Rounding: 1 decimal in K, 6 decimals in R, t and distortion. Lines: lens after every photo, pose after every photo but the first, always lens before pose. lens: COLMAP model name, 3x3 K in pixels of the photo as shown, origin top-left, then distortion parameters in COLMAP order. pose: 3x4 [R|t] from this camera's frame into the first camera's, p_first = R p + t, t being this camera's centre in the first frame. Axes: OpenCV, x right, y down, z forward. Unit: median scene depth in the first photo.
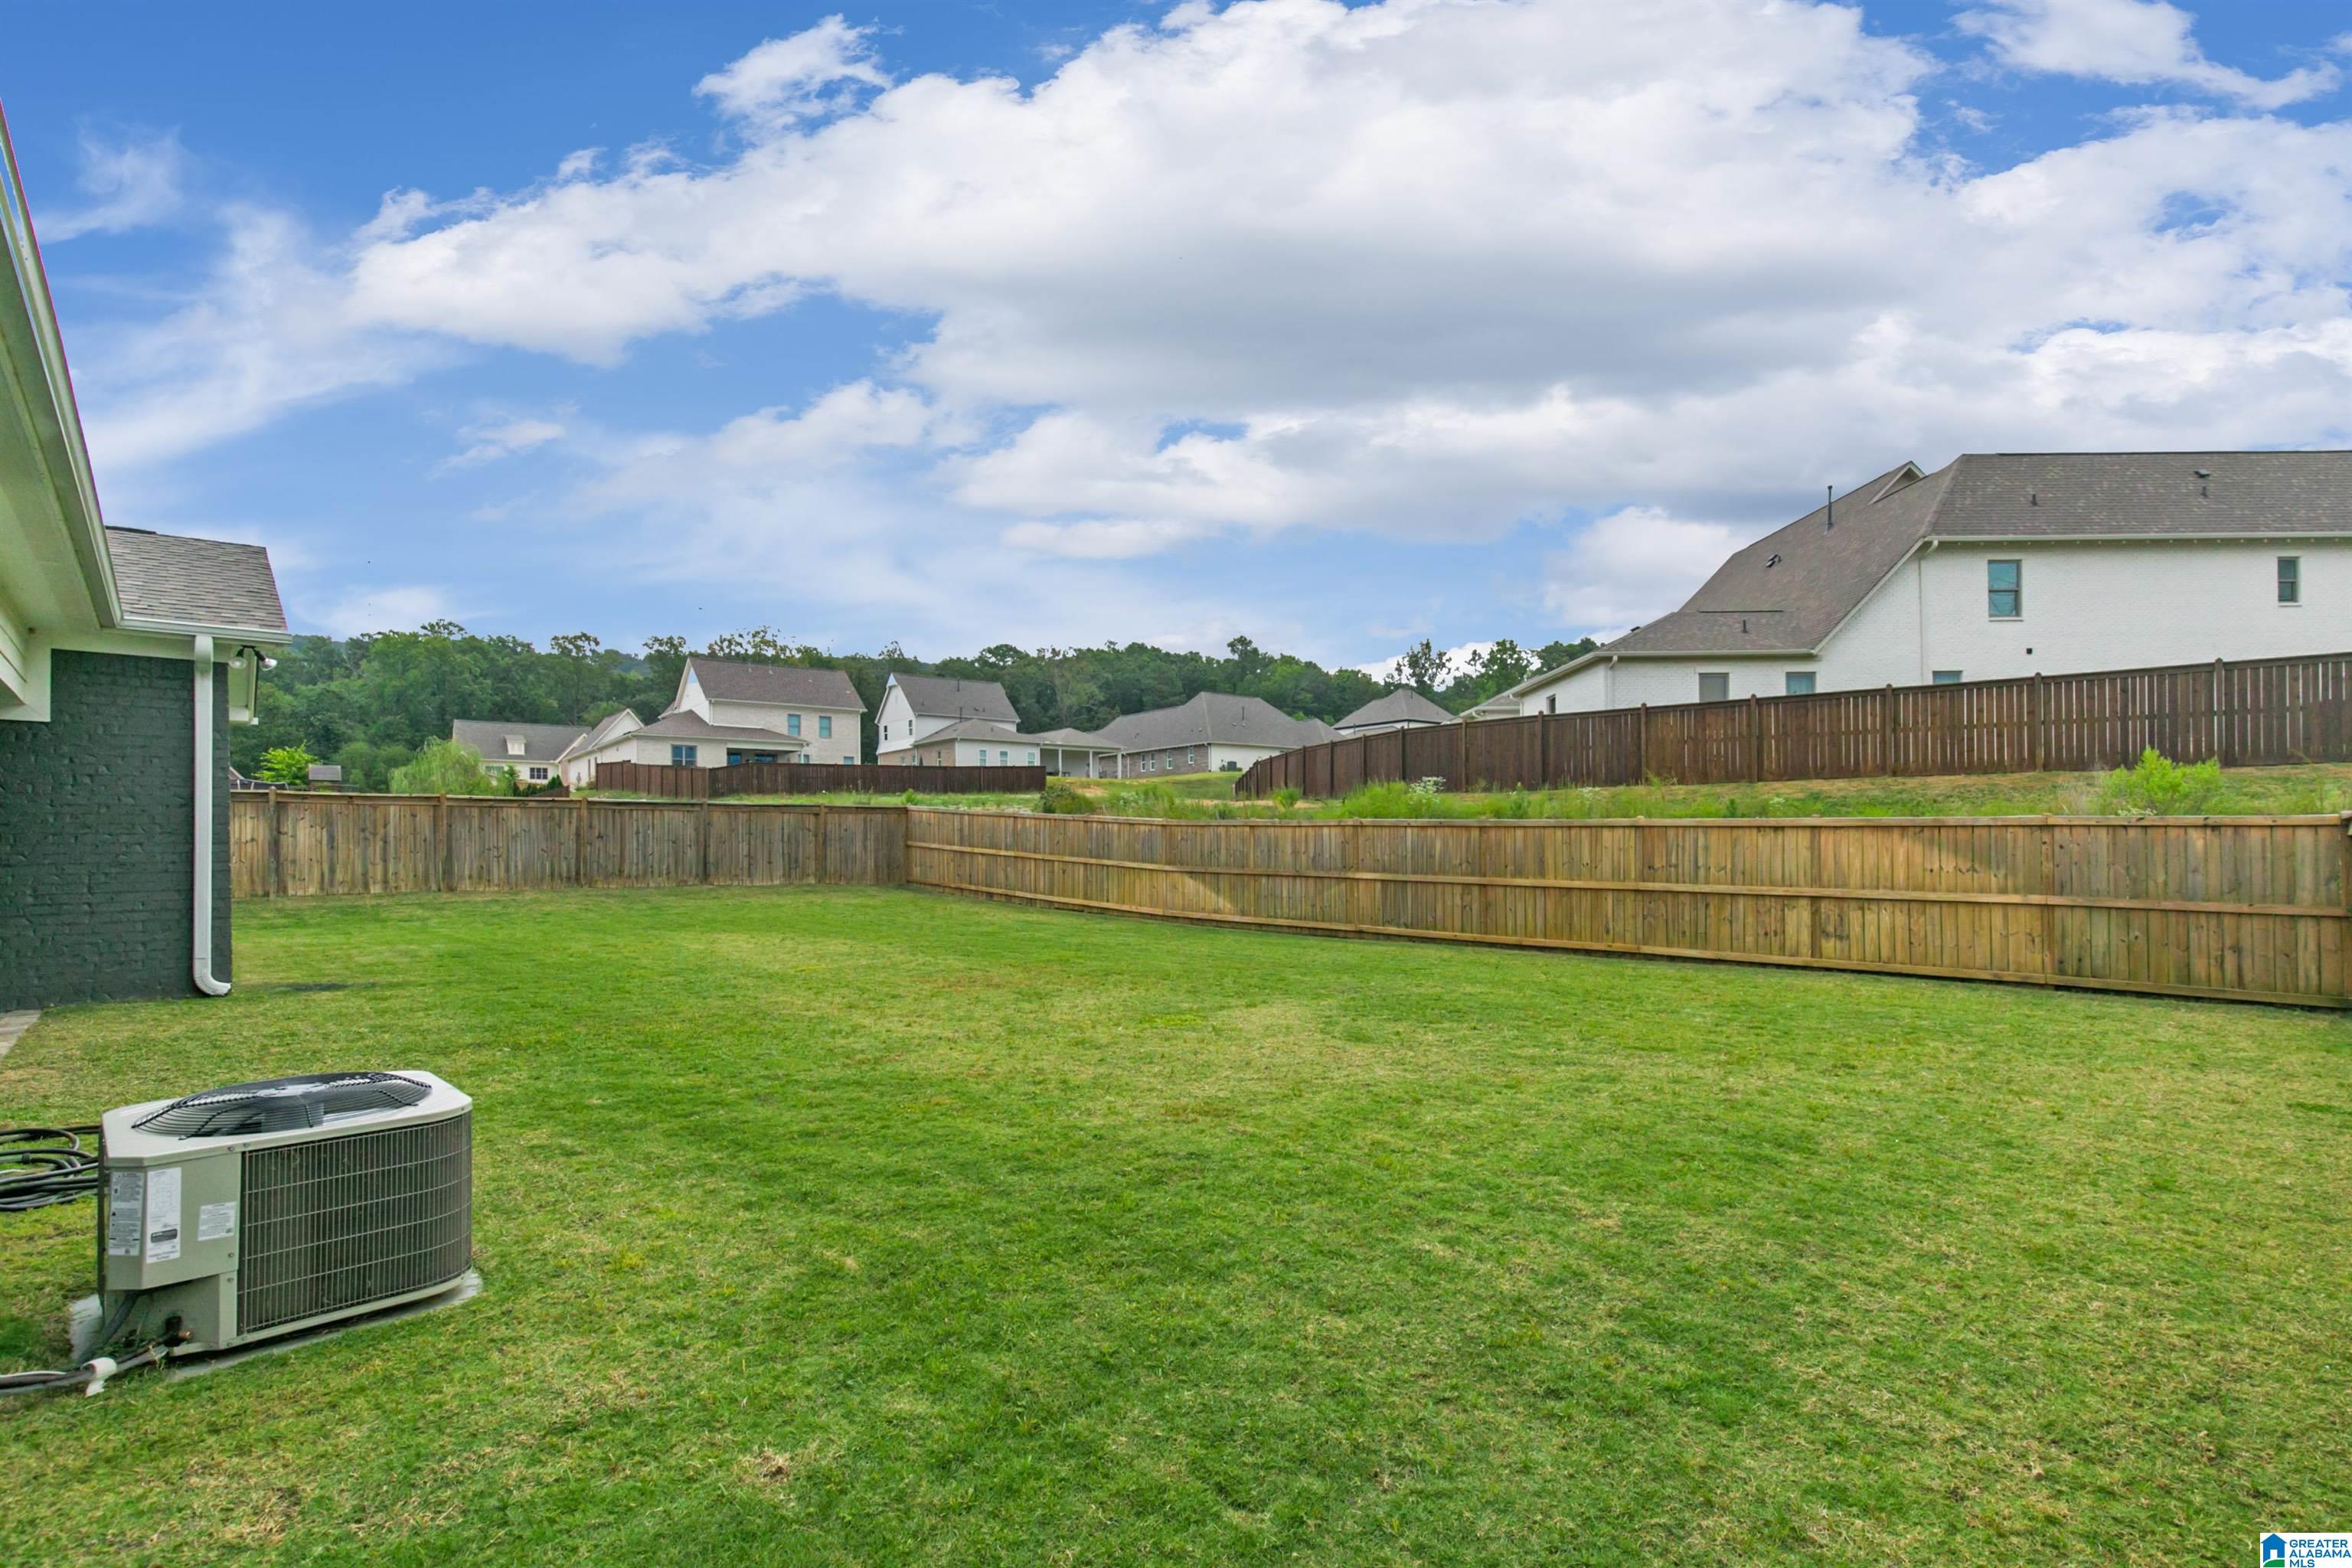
lens RADIAL K [[1061.1, 0, 1191.2], [0, 1061.1, 805.1], [0, 0, 1]] dist [0.003114, 0.000108]
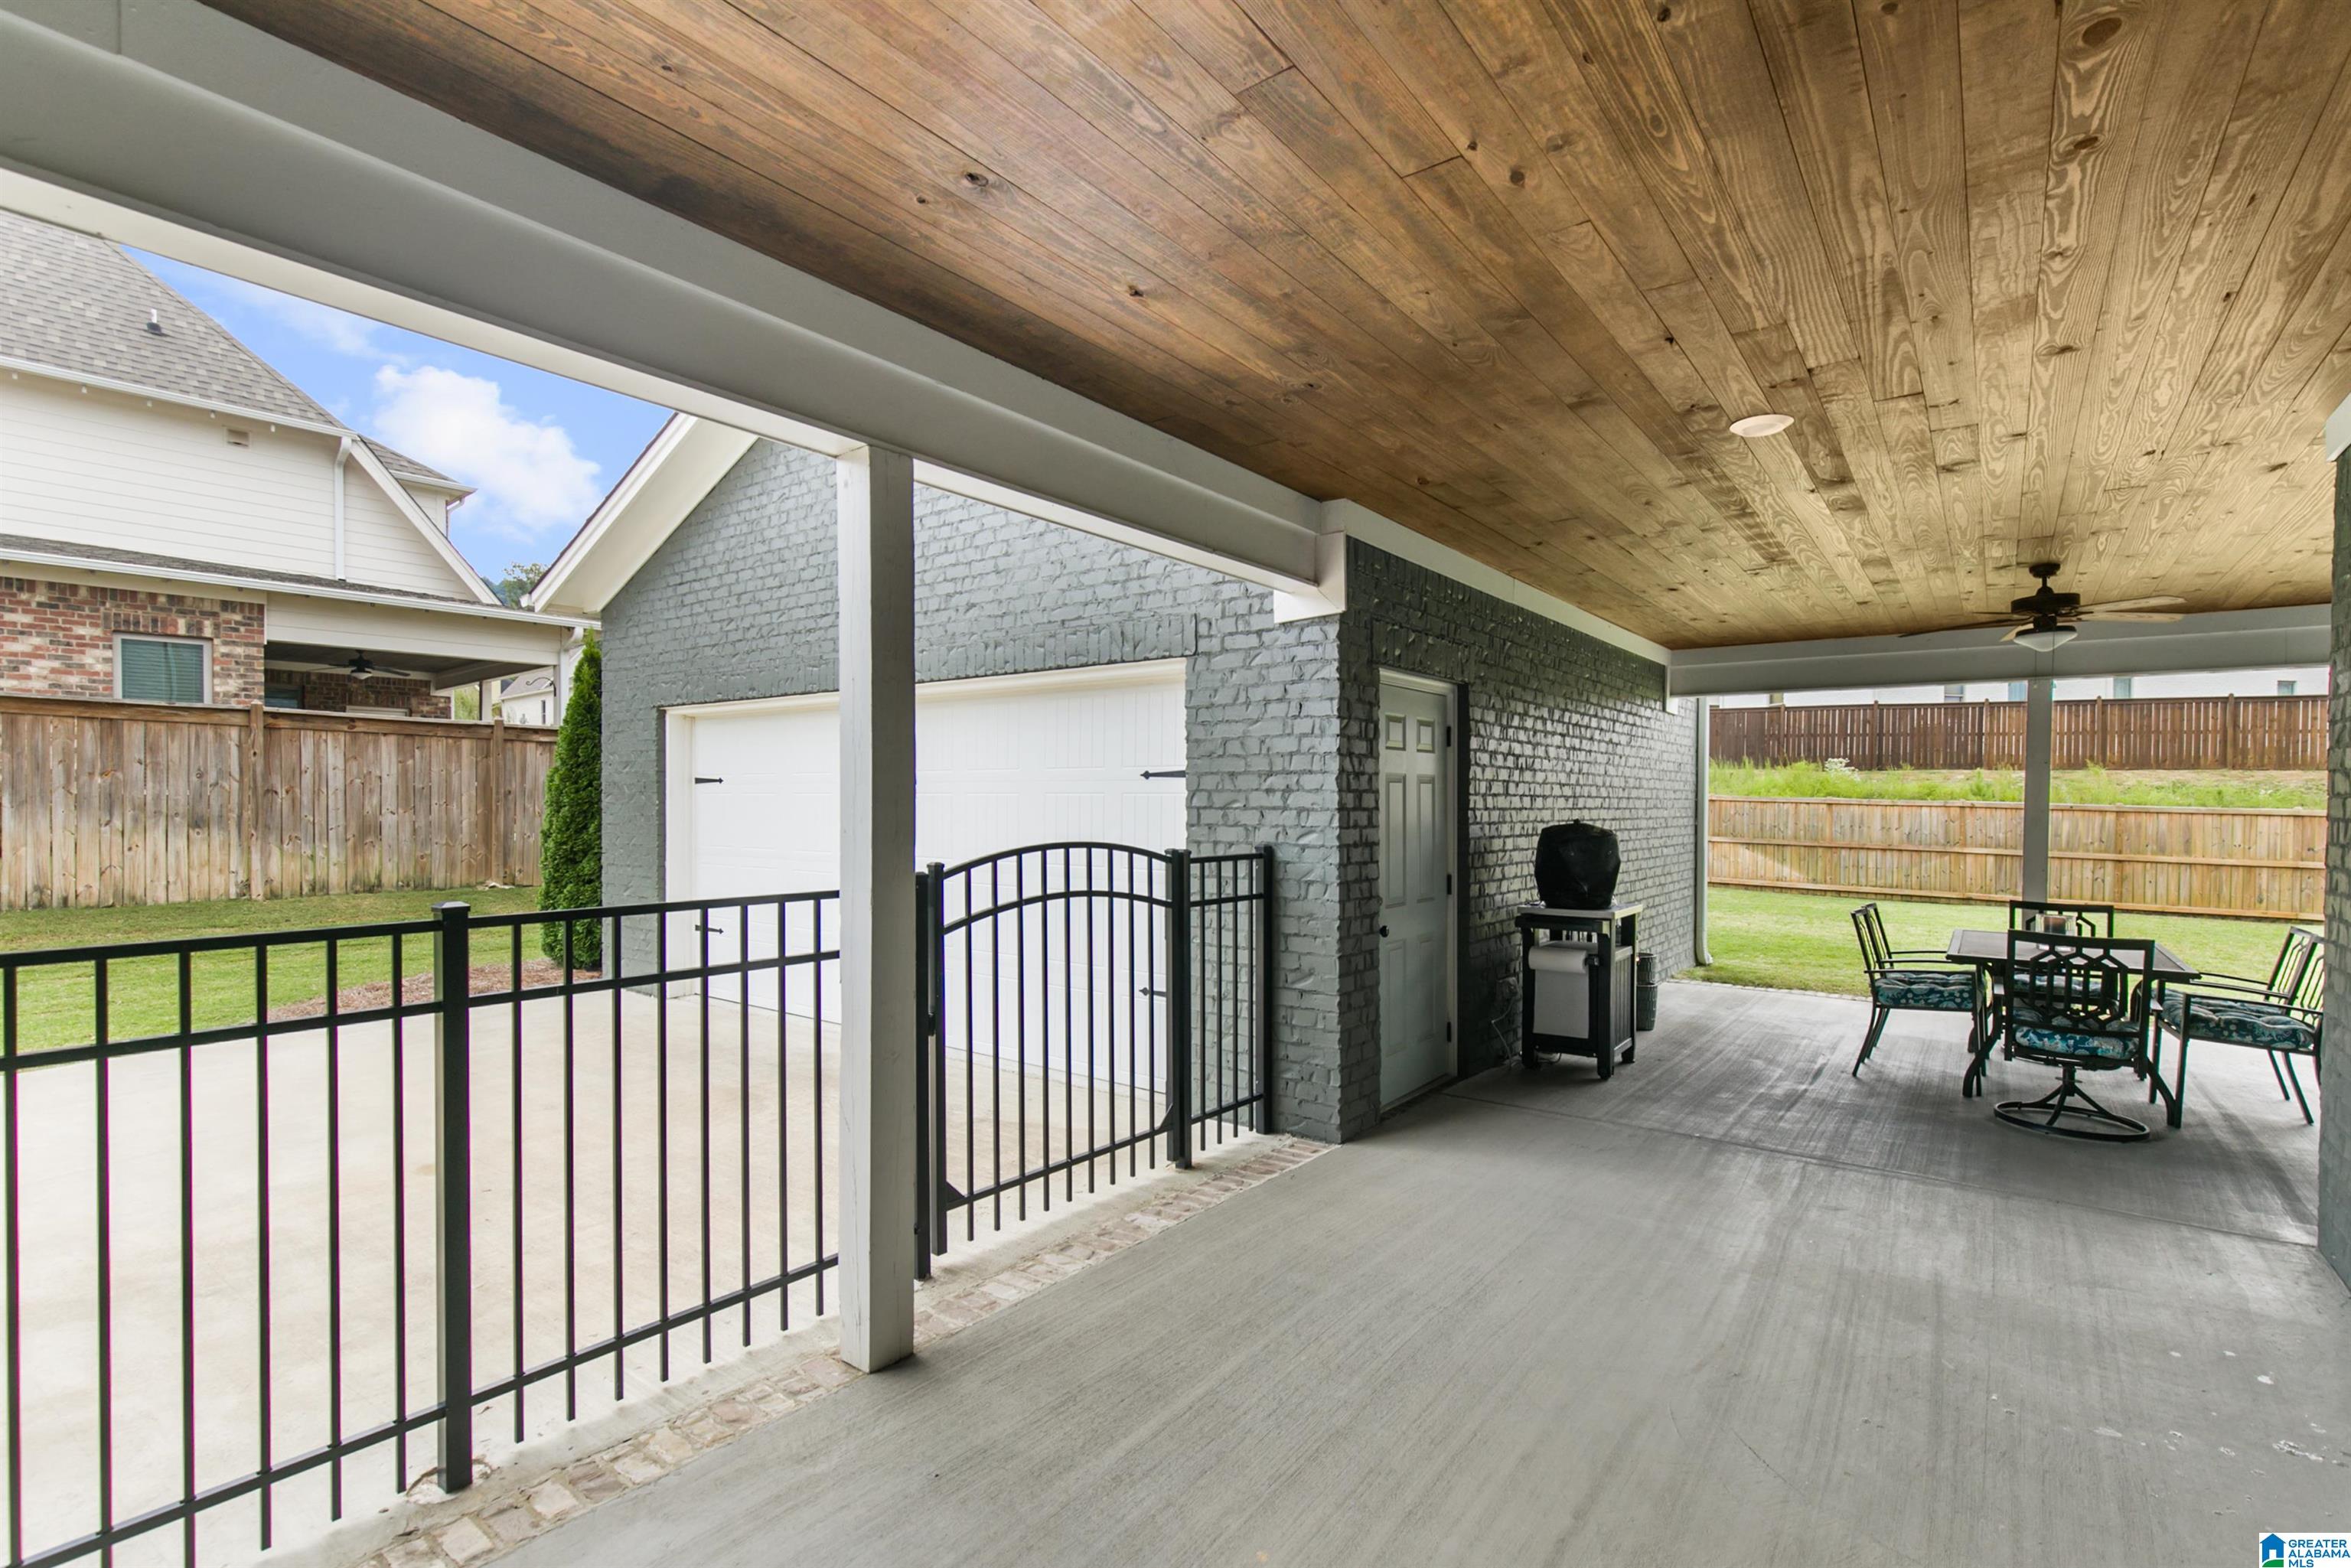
lens RADIAL K [[1060.6, 0, 1190.7], [0, 1060.6, 805.1], [0, 0, 1]] dist [0.003114, 0.000108]
pose [[0.988882, 0.018611, 0.147536, -0.856549], [-0.024461, 0.998981, 0.037938, -0.006314], [-0.146679, -0.041125, 0.988329, -0.020656]]
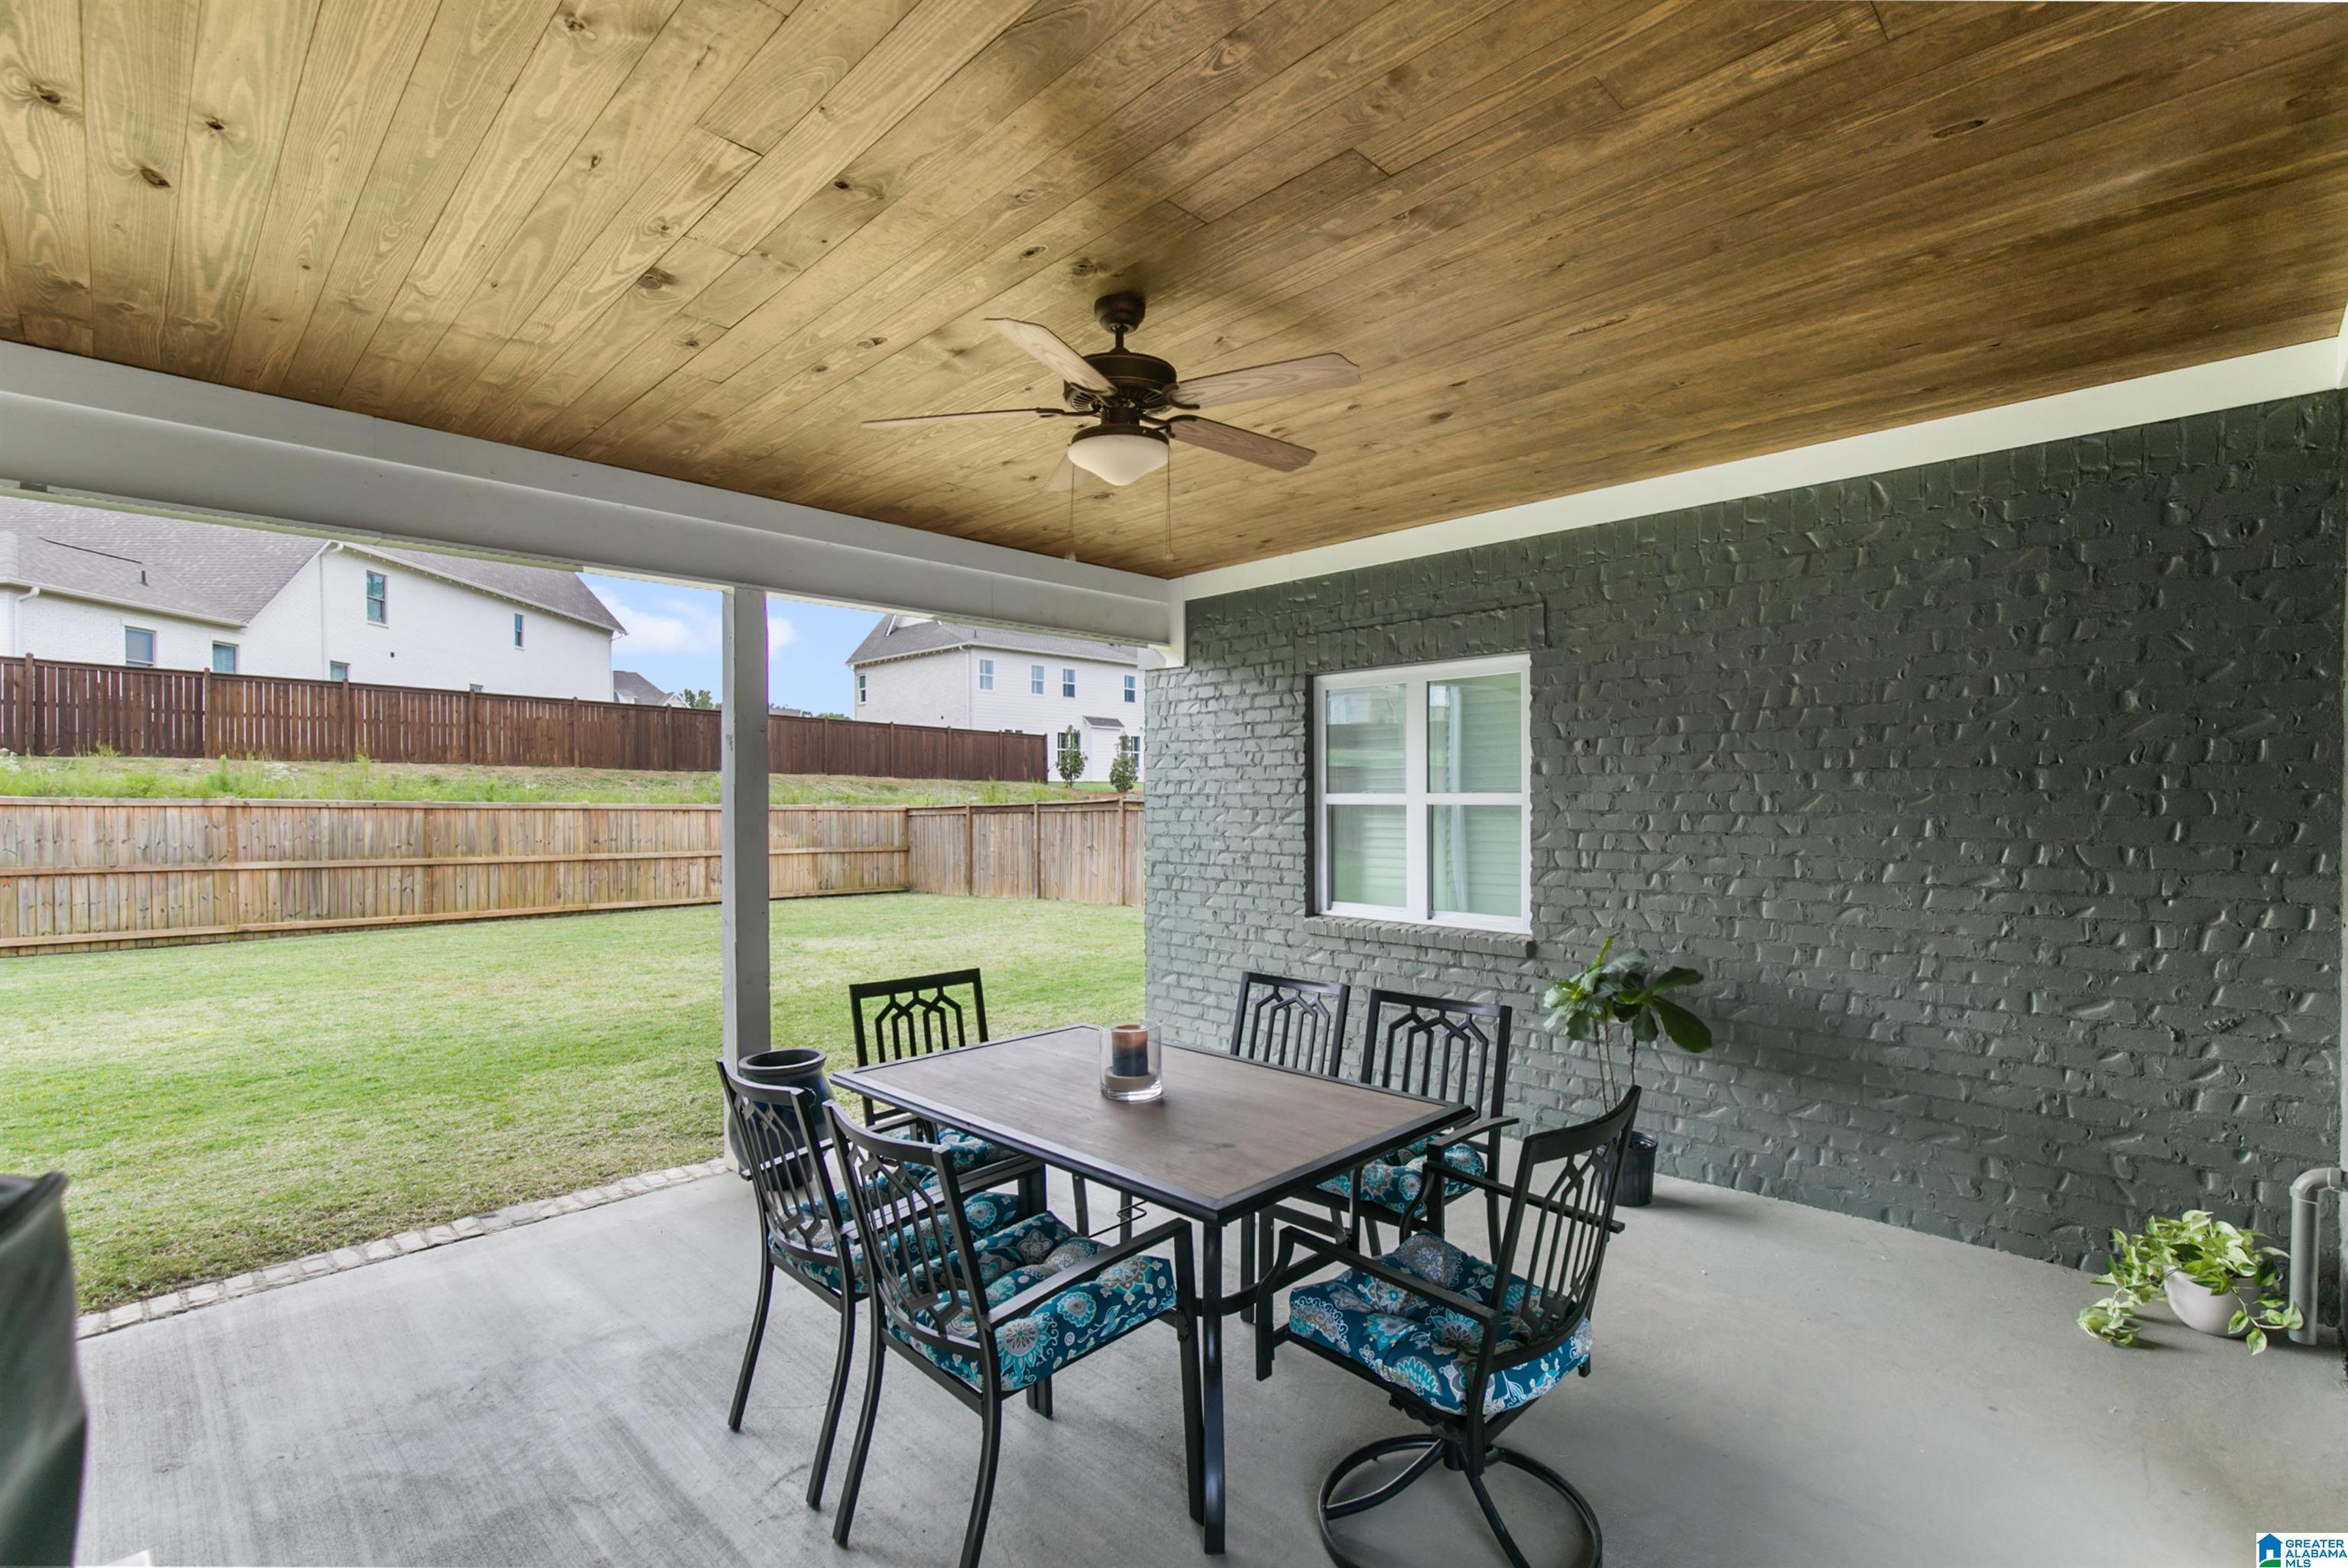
lens RADIAL K [[1059.1, 0, 1189.2], [0, 1059.1, 805.0], [0, 0, 1]] dist [0.003114, 0.000108]
pose [[-0.015614, 0.003760, 0.999871, -0.703292], [-0.026935, 0.999628, -0.004180, 0.000893], [-0.999515, -0.026997, -0.015507, 0.258947]]
